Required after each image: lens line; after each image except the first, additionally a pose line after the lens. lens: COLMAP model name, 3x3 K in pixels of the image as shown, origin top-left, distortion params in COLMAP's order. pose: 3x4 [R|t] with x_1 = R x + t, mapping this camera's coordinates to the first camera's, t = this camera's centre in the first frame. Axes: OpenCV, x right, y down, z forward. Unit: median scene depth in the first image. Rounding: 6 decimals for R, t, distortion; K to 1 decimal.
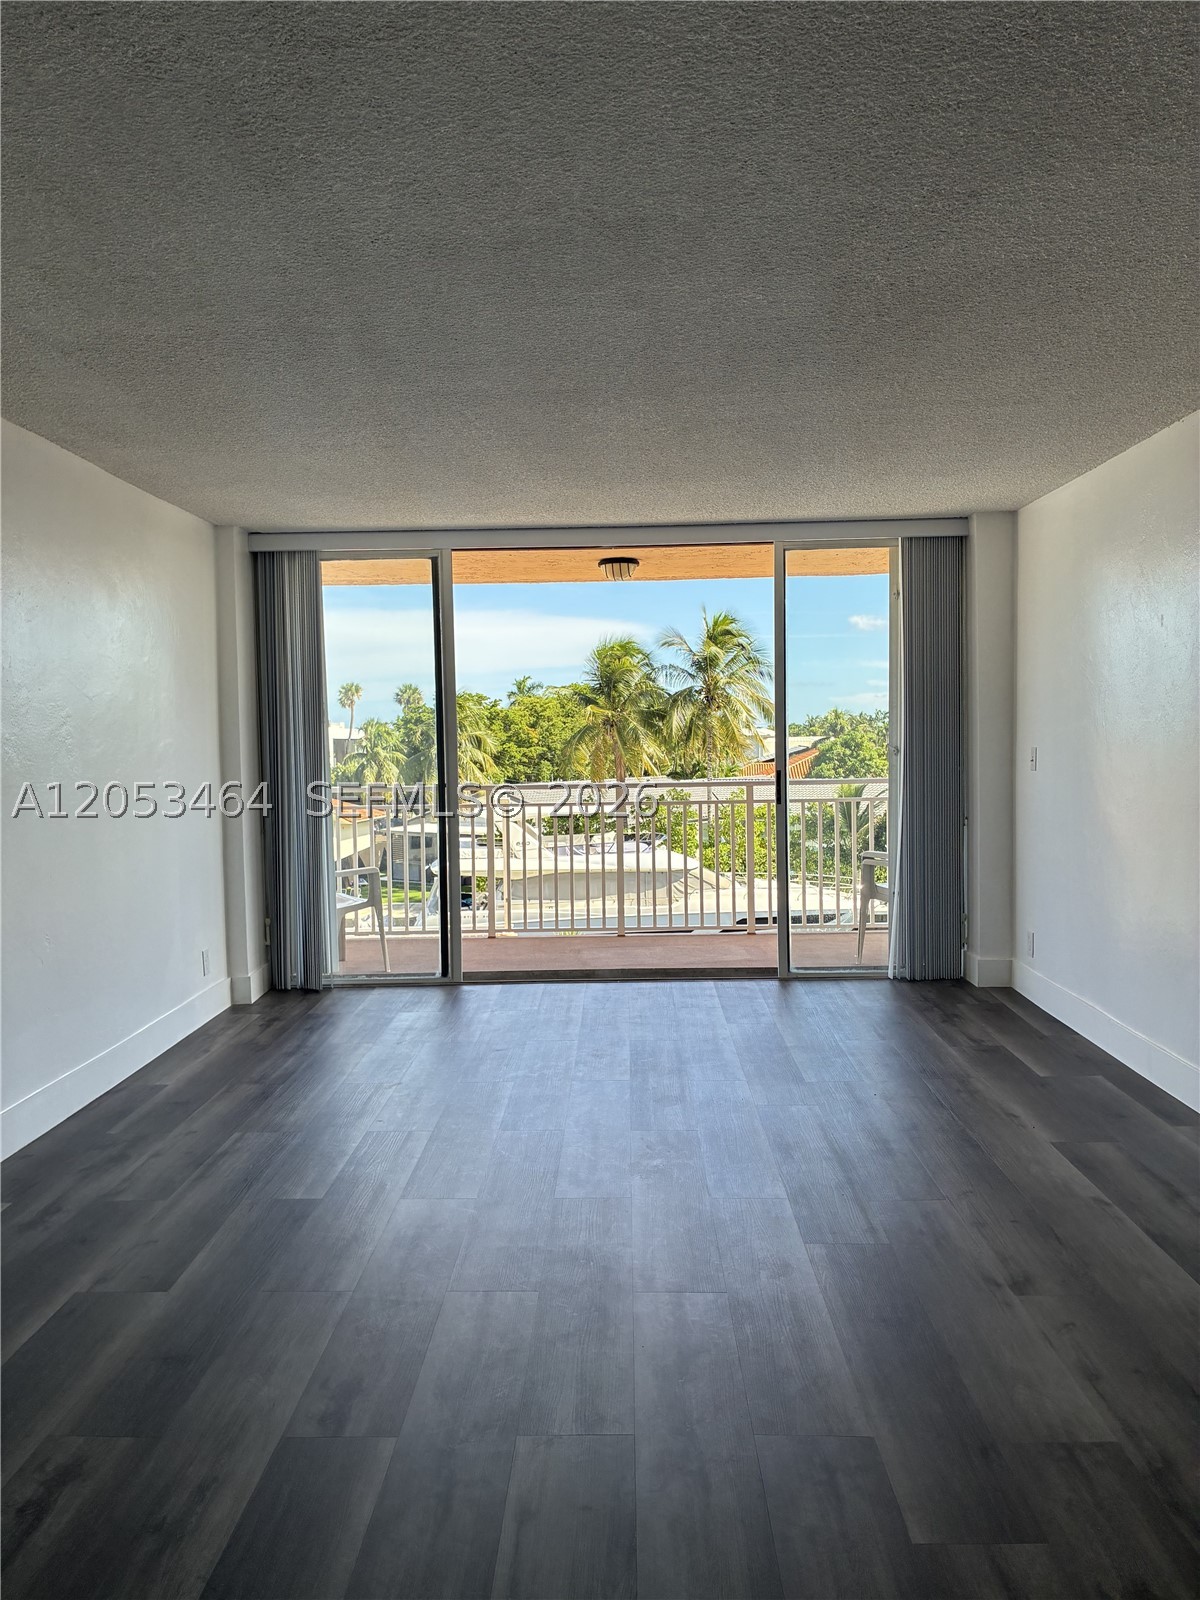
lens RADIAL K [[1192.3, 0, 603.0], [0, 1192.3, 847.5], [0, 0, 1]] dist [0.010966, 0.001452]
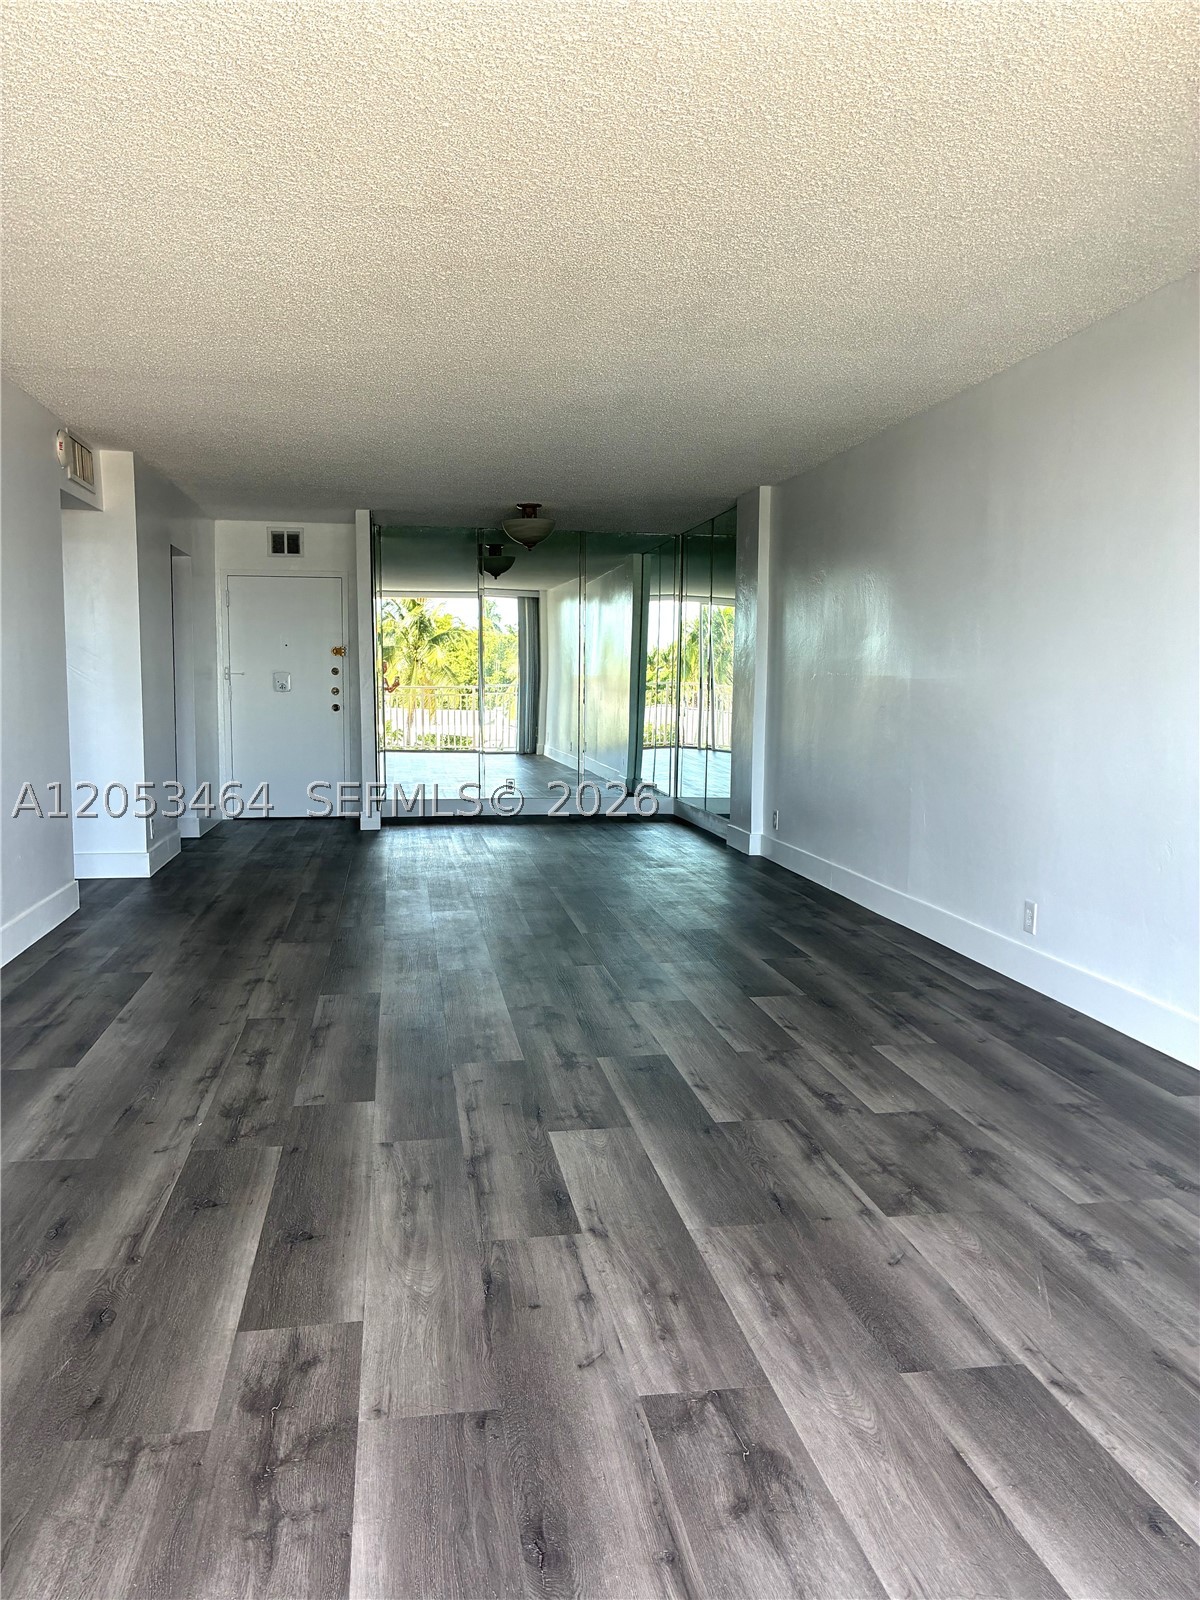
lens RADIAL K [[1208.7, 0, 600.0], [0, 1208.7, 800.0], [0, 0, 1]] dist [0.003975, 0.003333]
pose [[-0.983095, 0.029737, -0.180667, 0.081108], [-0.005366, 0.981621, 0.190767, -0.086738], [0.183019, 0.188511, -0.964867, 1.187515]]
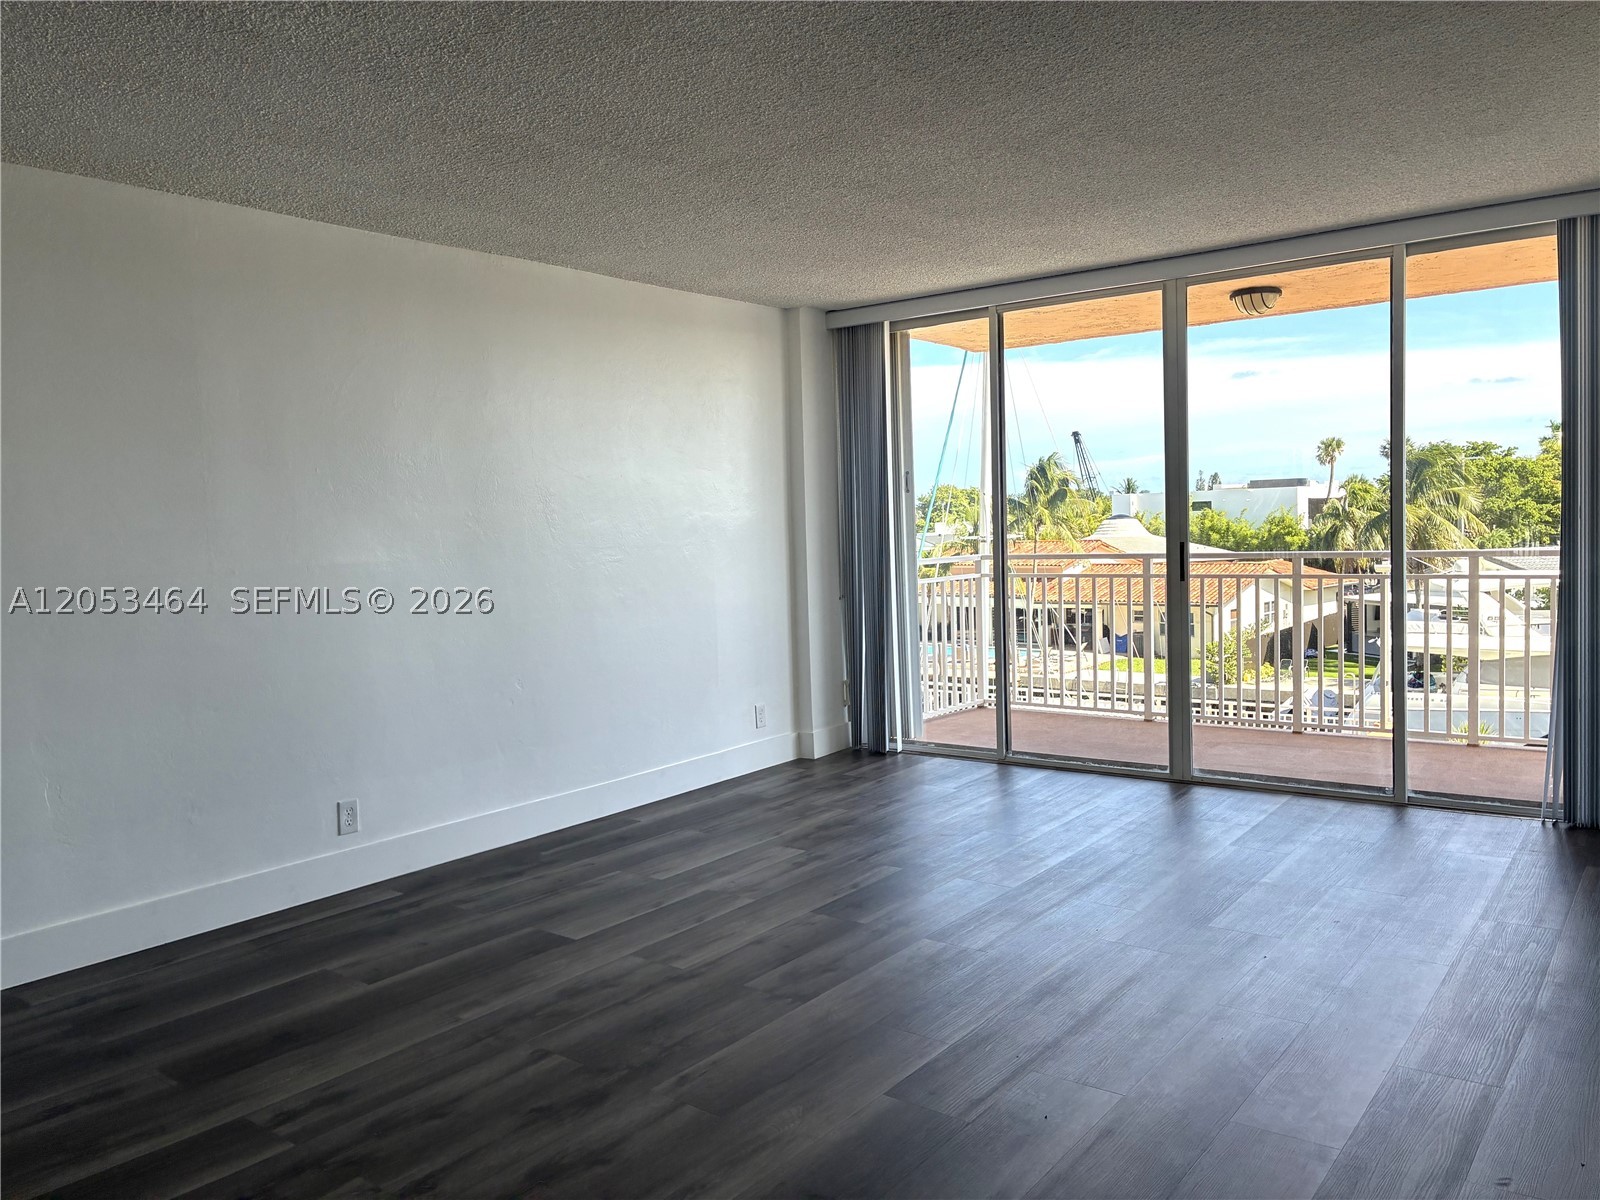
lens RADIAL K [[1208.7, 0, 800.0], [0, 1208.7, 600.0], [0, 0, 1]] dist [0.003975, 0.003333]
pose [[0.807908, 0.028760, -0.588606, 0.304541], [-0.033975, 0.999420, 0.002199, -0.011358], [0.588328, 0.018221, 0.808417, 0.126435]]
